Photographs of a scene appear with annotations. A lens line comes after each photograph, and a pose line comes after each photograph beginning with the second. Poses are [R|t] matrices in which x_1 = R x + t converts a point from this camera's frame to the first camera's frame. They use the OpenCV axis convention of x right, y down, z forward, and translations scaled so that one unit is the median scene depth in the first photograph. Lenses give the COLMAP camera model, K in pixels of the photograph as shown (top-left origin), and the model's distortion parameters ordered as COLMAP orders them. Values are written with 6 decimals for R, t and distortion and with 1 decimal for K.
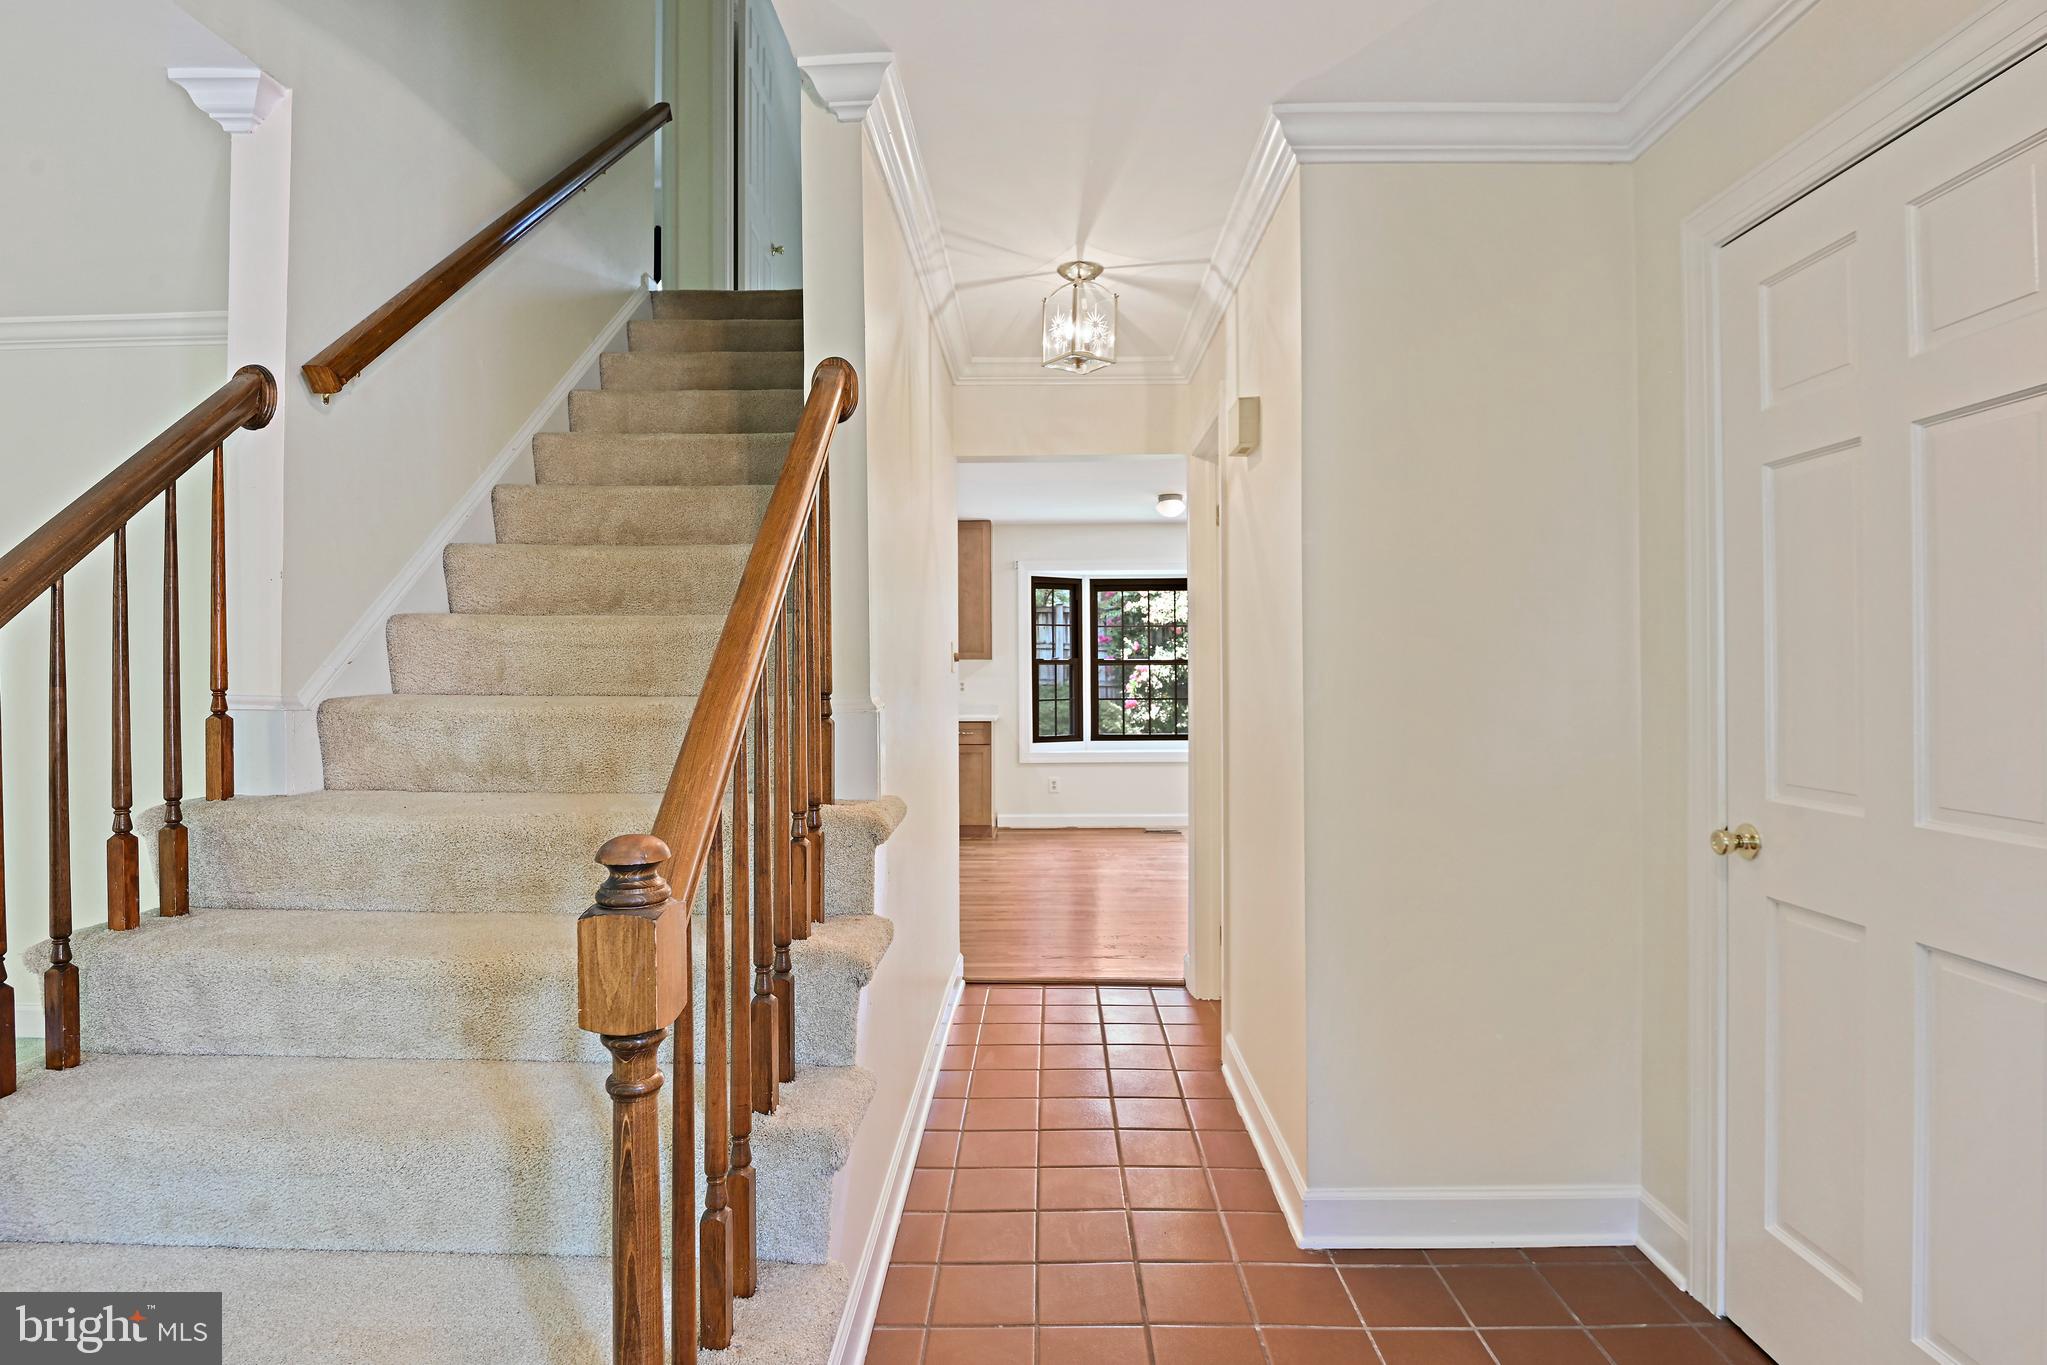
lens RADIAL K [[1032.1, 0, 1022.8], [0, 1032.1, 688.2], [0, 0, 1]] dist [-0.015835, -0.001770]
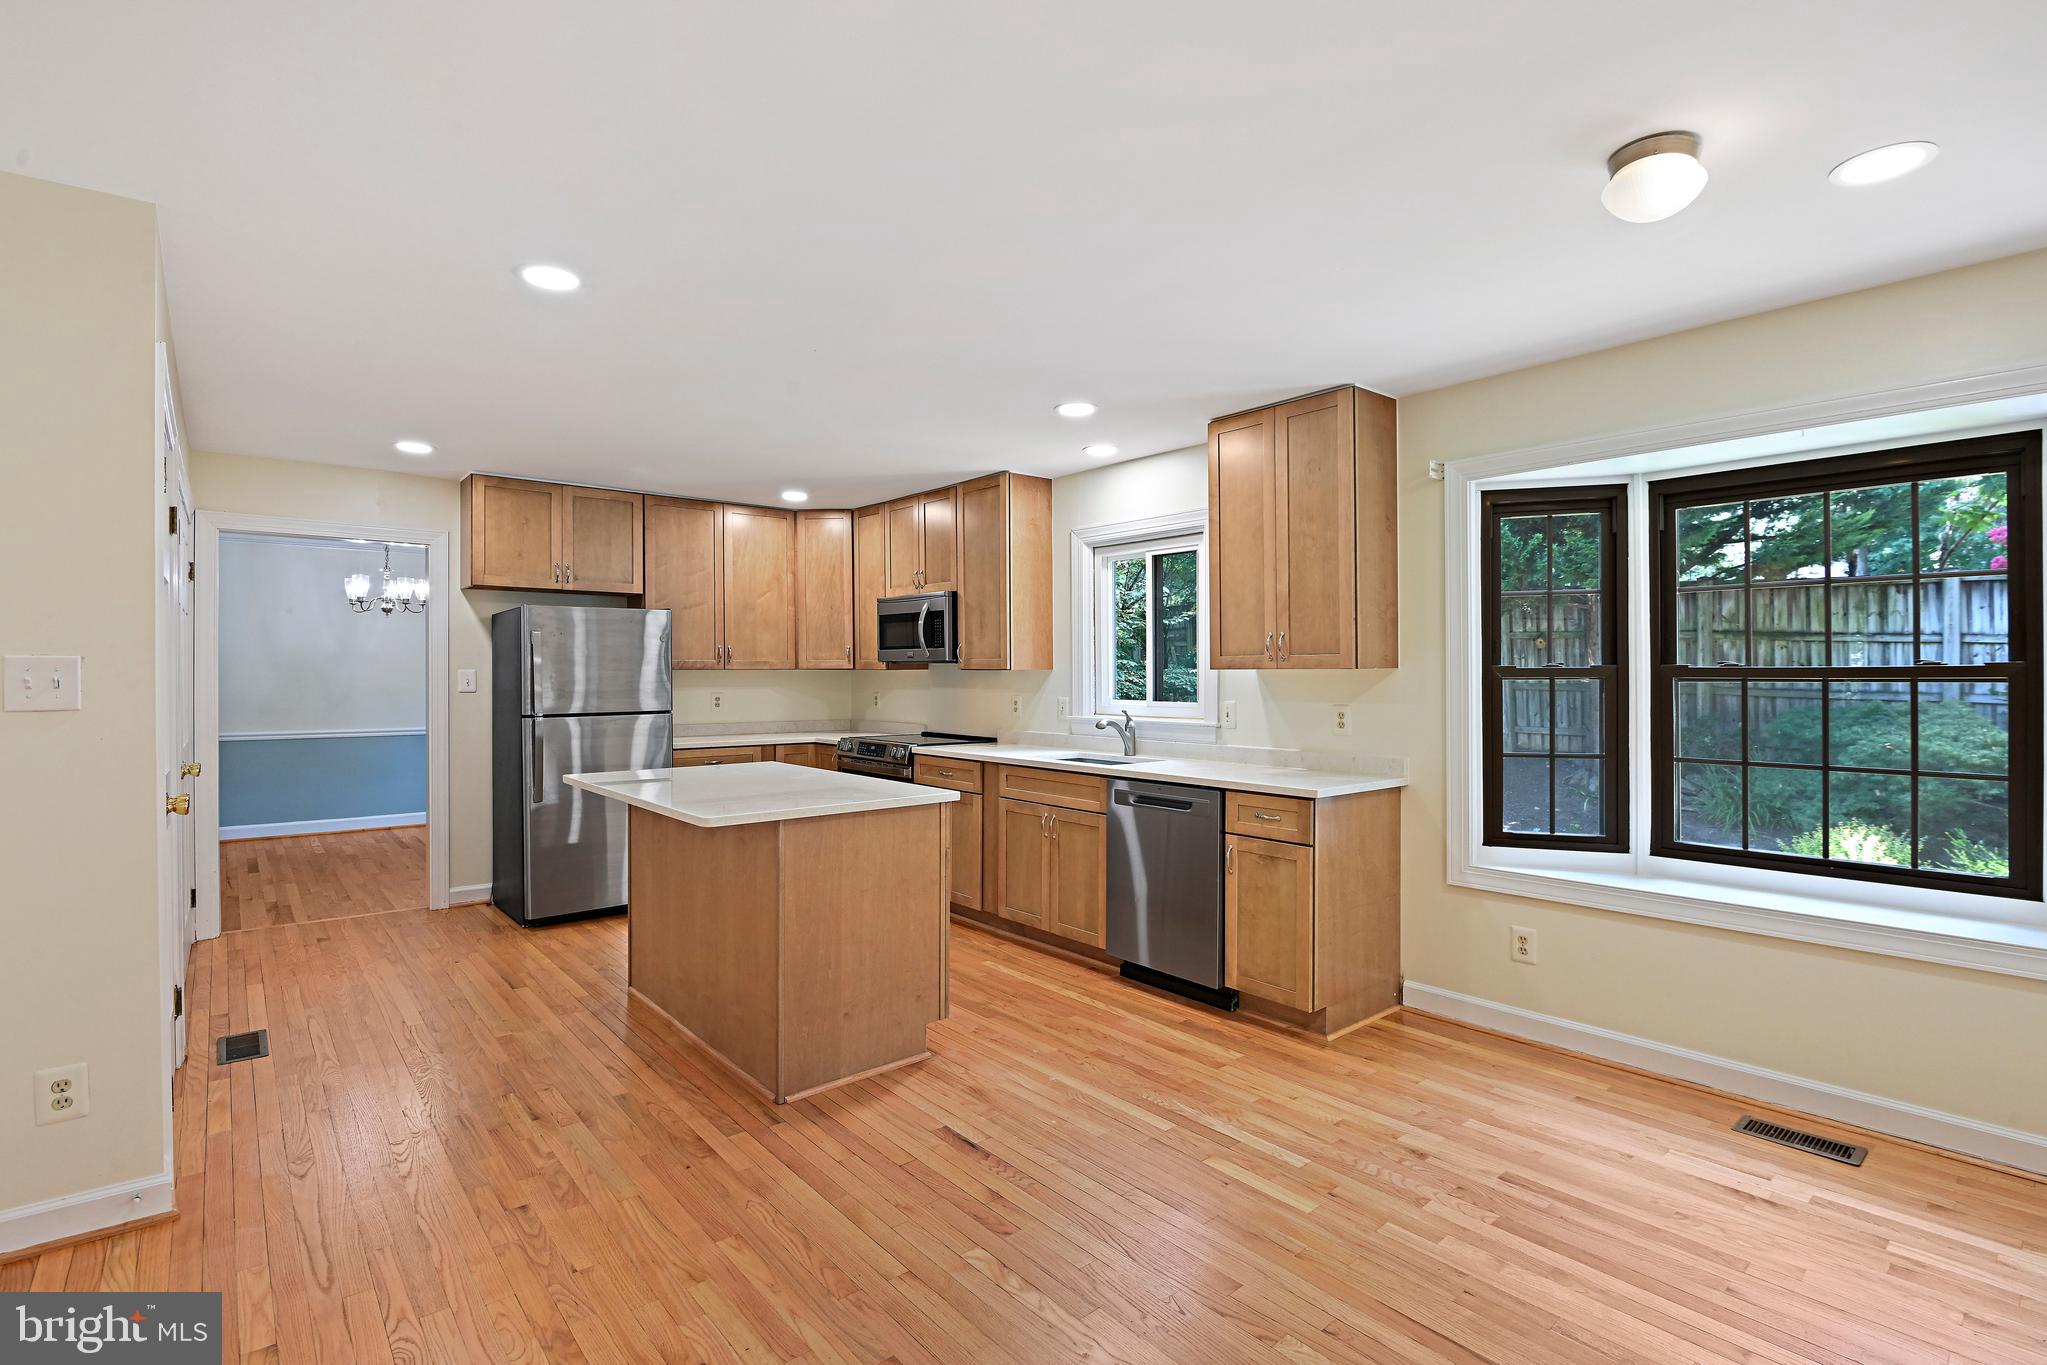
lens RADIAL K [[954.4, 0, 1031.5], [0, 954.4, 677.7], [0, 0, 1]] dist [-0.005832, -0.008256]
pose [[0.663967, 0.008261, -0.747716, 0.810794], [-0.014687, 0.999890, -0.001995, -0.079840], [0.747617, 0.012307, 0.664016, 2.282492]]
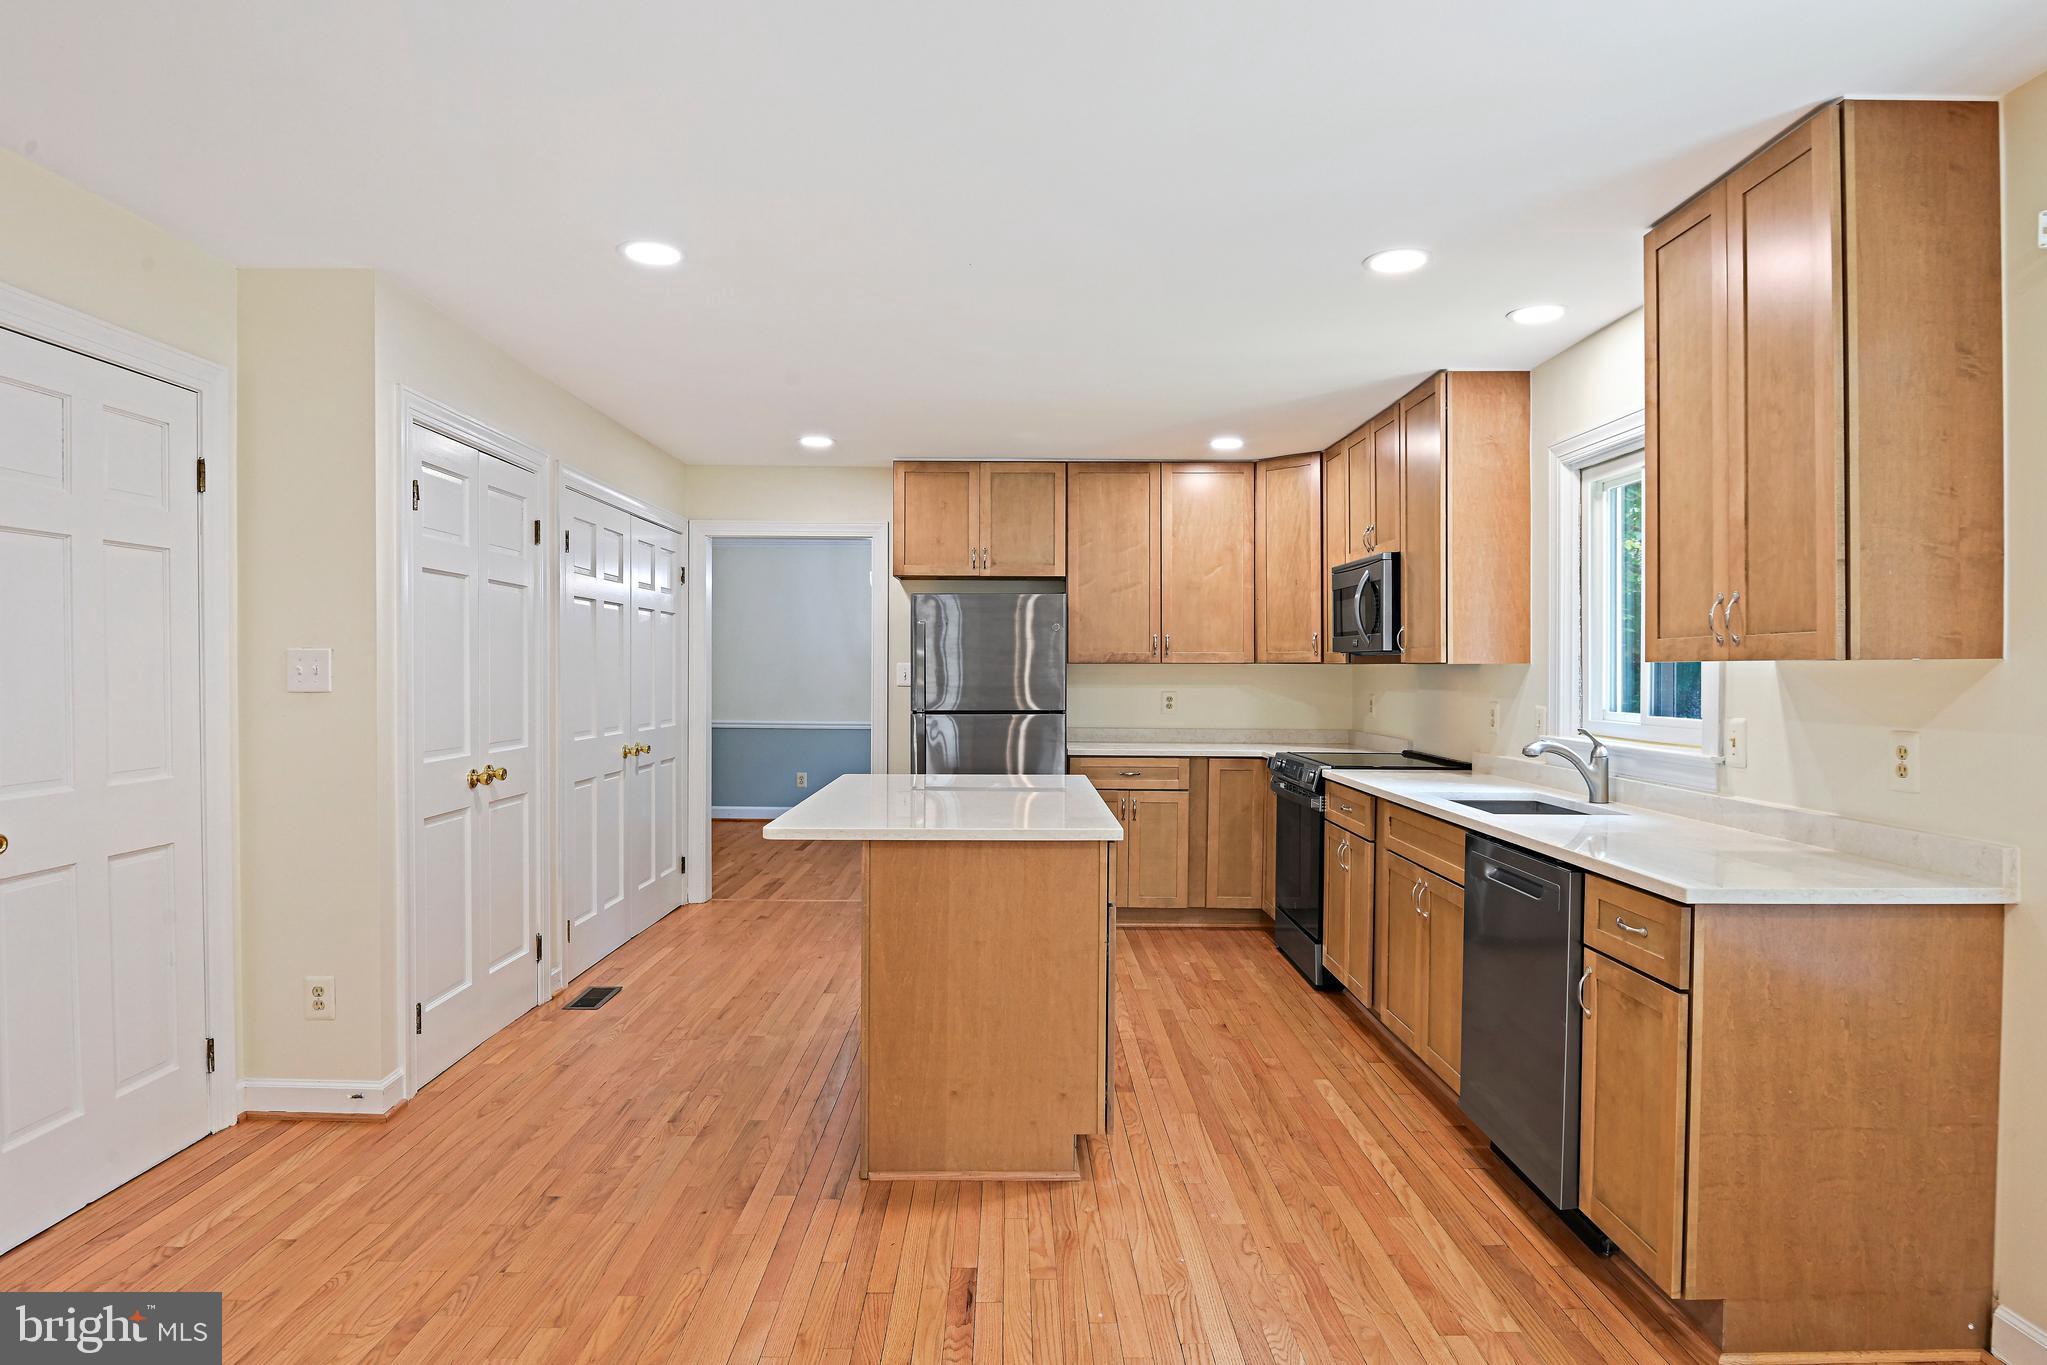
lens RADIAL K [[1170.5, 0, 1027.3], [0, 1170.5, 683.6], [0, 0, 1]] dist [-0.003337, -0.016121]
pose [[0.022602, 0.017385, -0.999593, 0.962031], [-0.020504, 0.999647, 0.016922, -0.089098], [0.999534, 0.020113, 0.022950, 3.125712]]
